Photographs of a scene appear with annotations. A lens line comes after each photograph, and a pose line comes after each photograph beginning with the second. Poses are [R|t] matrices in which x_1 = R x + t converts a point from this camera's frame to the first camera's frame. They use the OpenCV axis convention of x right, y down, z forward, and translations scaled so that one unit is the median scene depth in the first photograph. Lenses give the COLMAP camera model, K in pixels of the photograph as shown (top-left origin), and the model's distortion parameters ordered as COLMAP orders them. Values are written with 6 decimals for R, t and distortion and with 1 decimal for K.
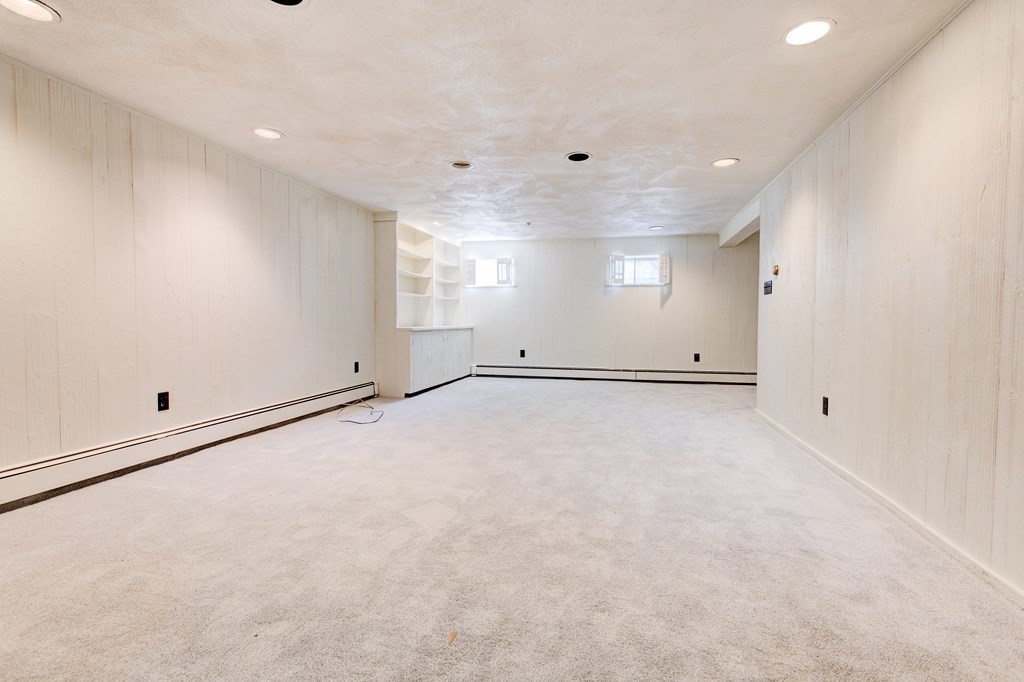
lens RADIAL K [[464.9, 0, 515.8], [0, 464.9, 342.9], [0, 0, 1]] dist [0.004468, 0.001112]
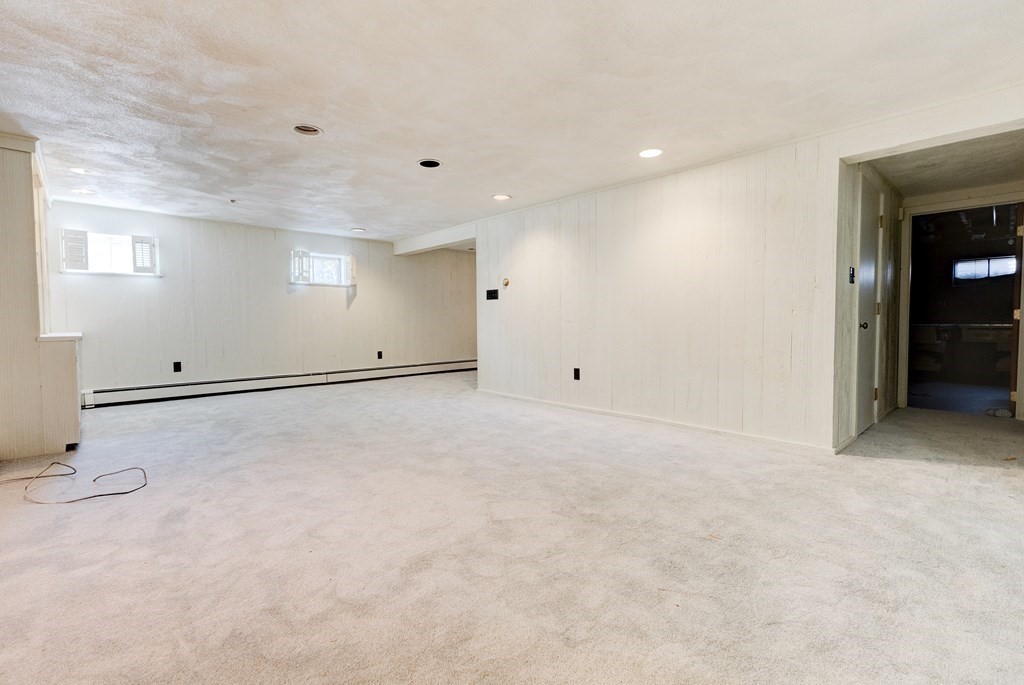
lens RADIAL K [[464.9, 0, 514.9], [0, 464.9, 339.9], [0, 0, 1]] dist [0.004468, 0.001112]
pose [[0.556081, -0.043503, 0.829989, -0.323456], [0.051595, 0.998510, 0.017768, -0.006179], [-0.829525, 0.032943, 0.557497, 0.136517]]
